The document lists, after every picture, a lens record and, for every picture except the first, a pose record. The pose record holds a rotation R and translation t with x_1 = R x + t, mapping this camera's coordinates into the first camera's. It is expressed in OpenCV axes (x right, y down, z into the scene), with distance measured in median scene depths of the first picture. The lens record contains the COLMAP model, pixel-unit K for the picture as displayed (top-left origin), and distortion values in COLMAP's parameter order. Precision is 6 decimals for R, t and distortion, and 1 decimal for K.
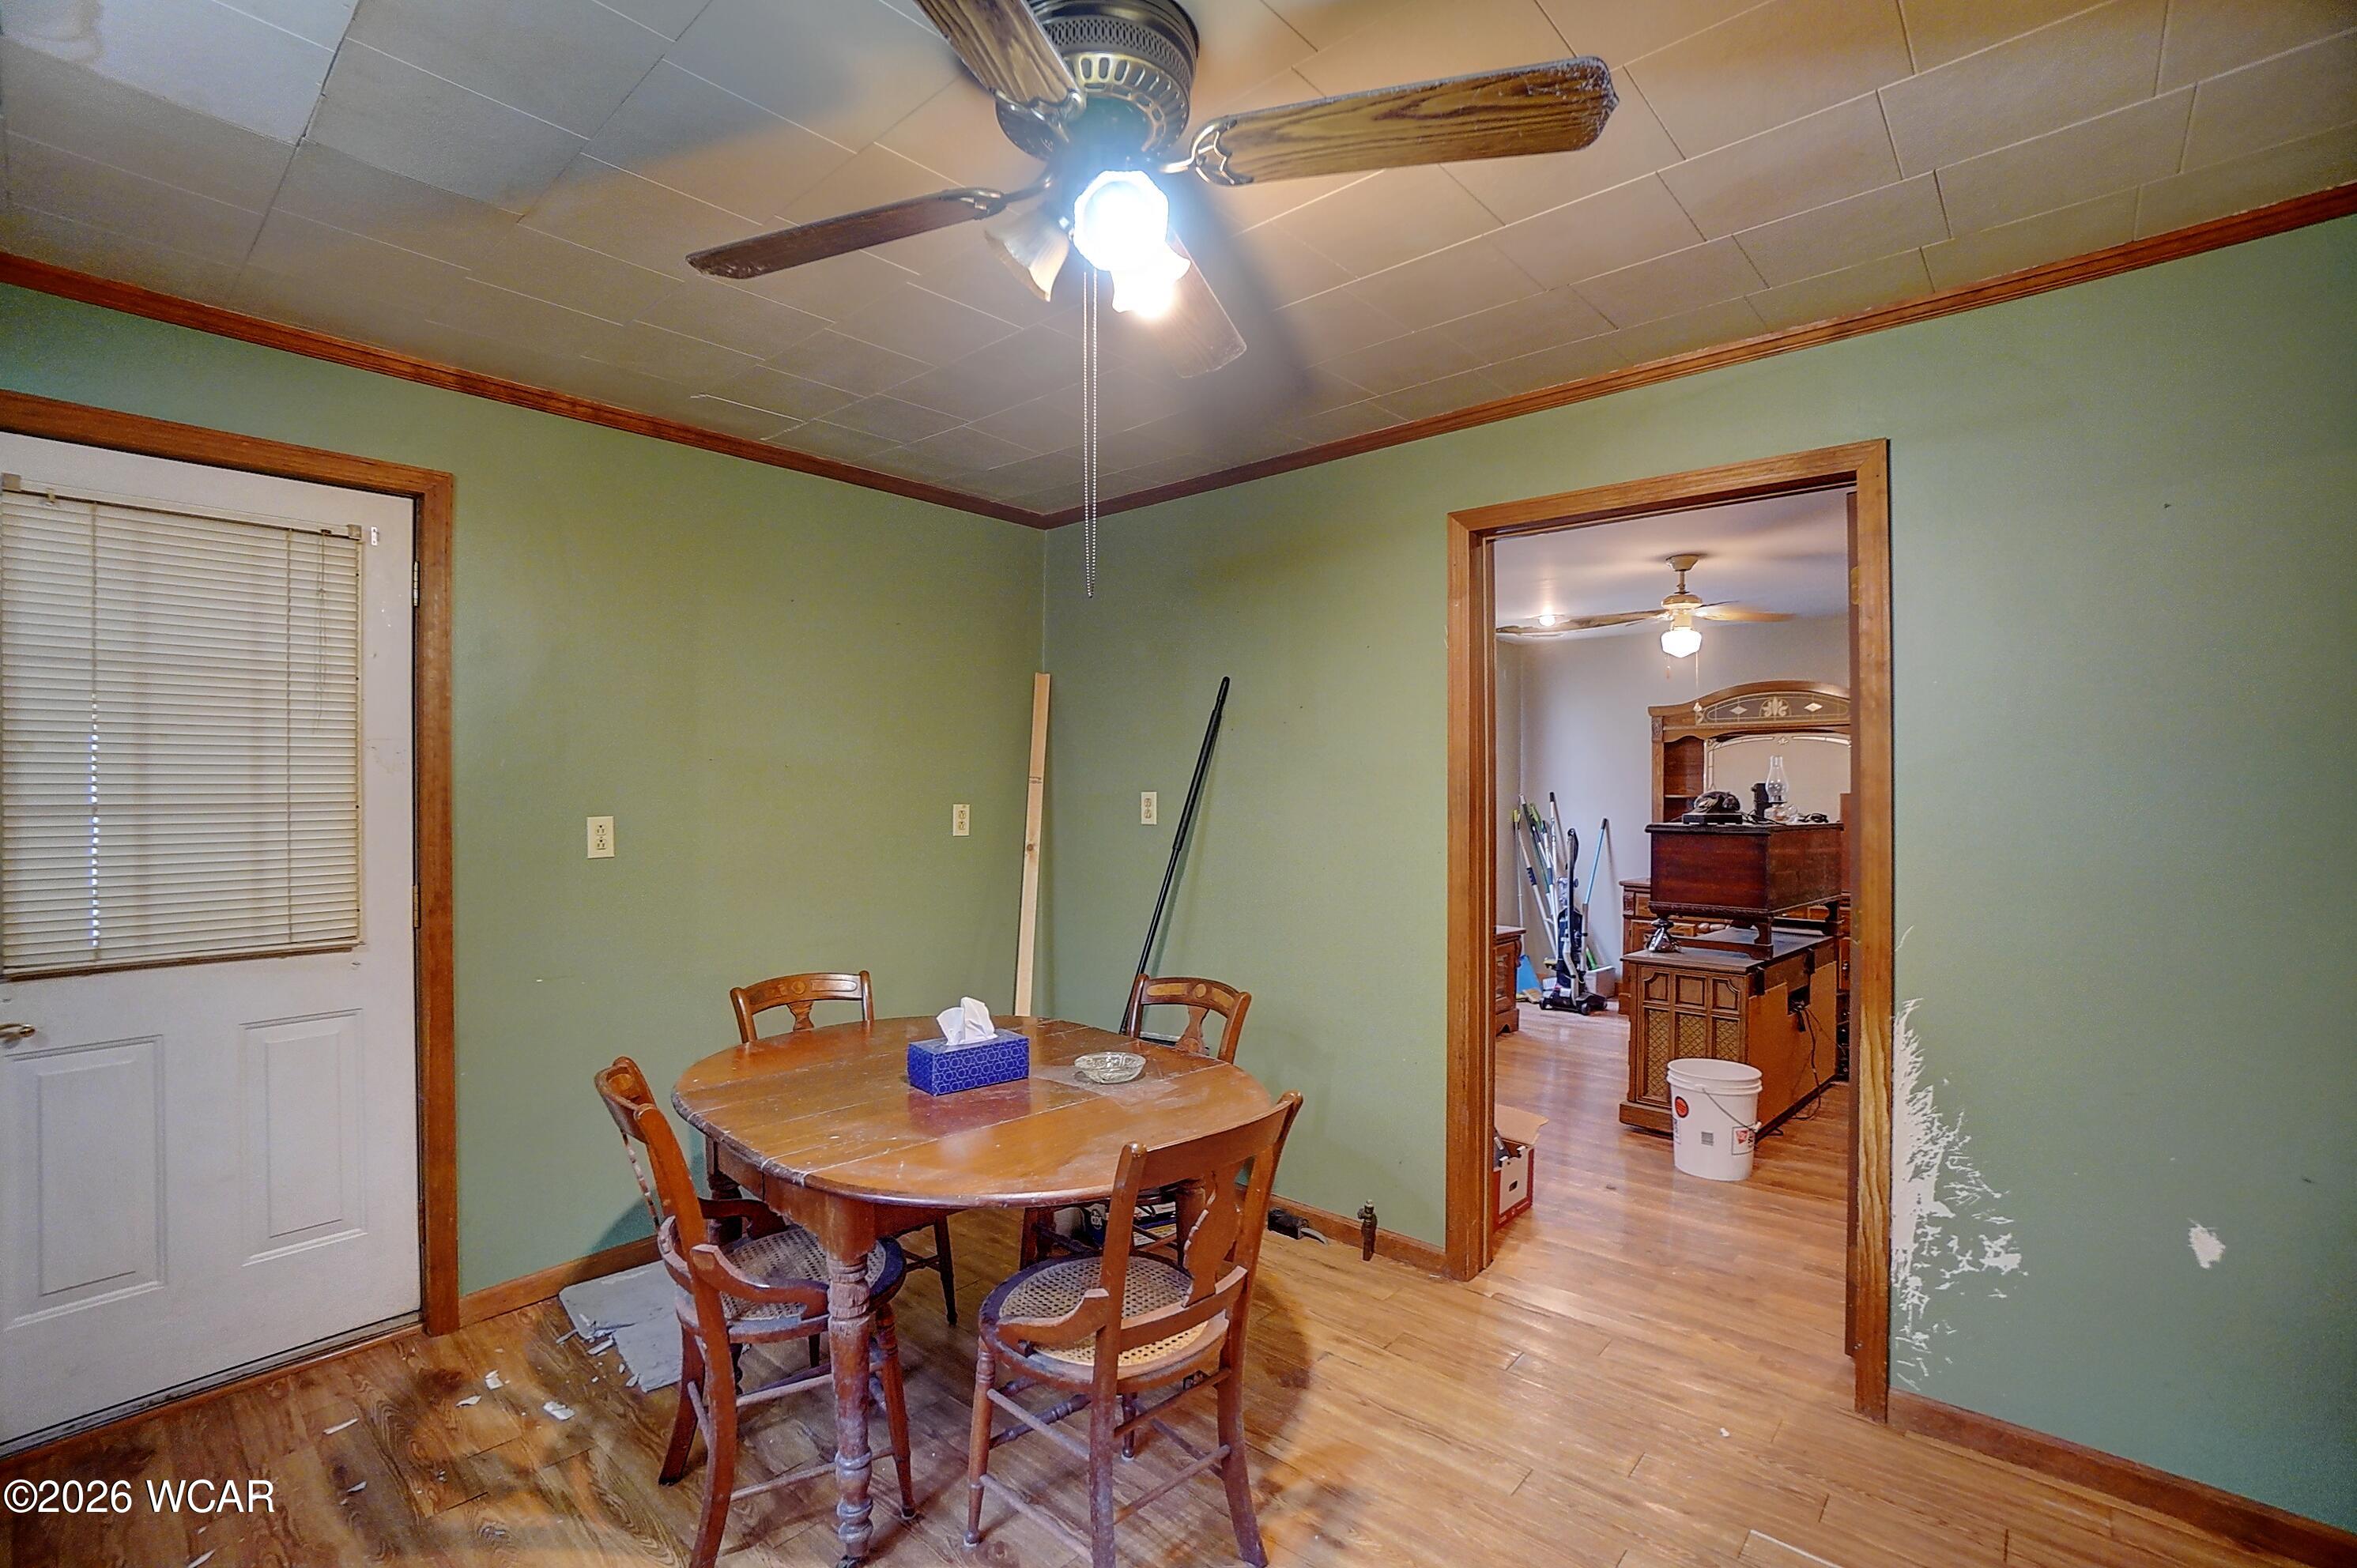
lens RADIAL K [[1032.9, 0, 1178.5], [0, 1032.9, 784.0], [0, 0, 1]] dist [-0.041239, 0.000192]
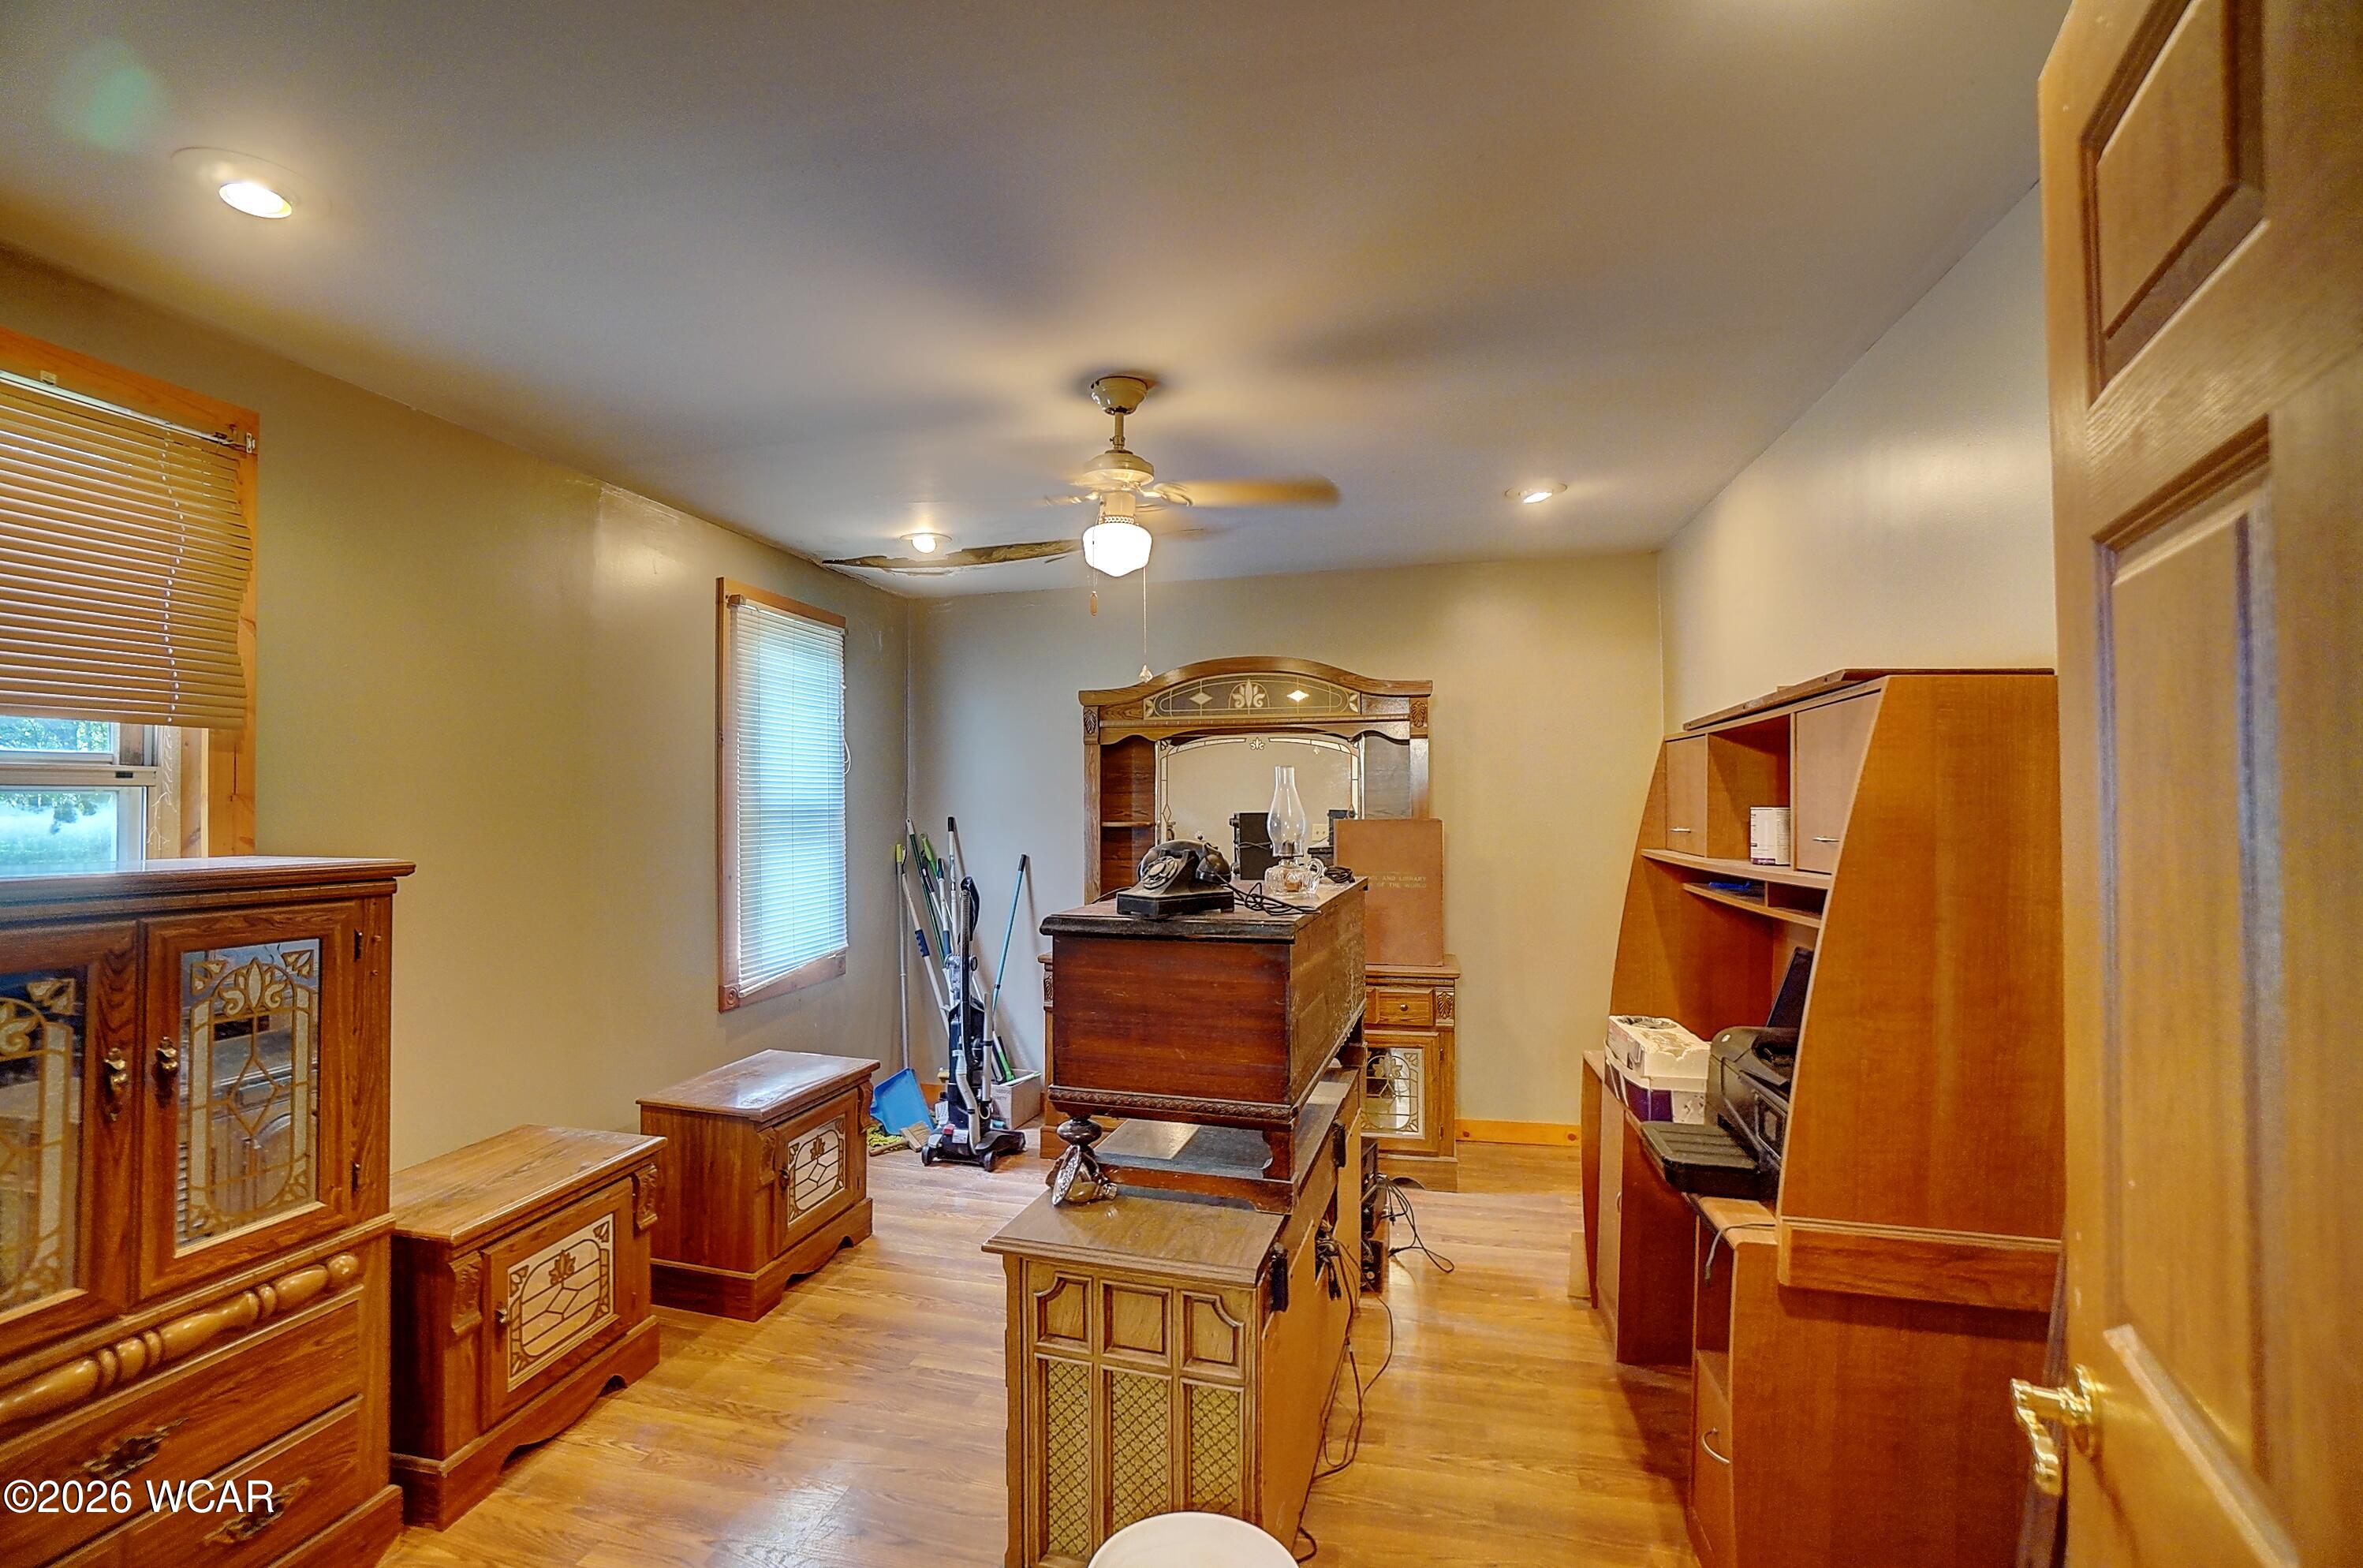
lens RADIAL K [[1035.6, 0, 1181.5], [0, 1035.6, 784.0], [0, 0, 1]] dist [-0.041239, 0.000192]
pose [[0.875808, -0.001254, 0.482658, 0.193299], [0.004632, 0.999972, -0.005807, -0.010552], [-0.482638, 0.007321, 0.875790, 0.380406]]
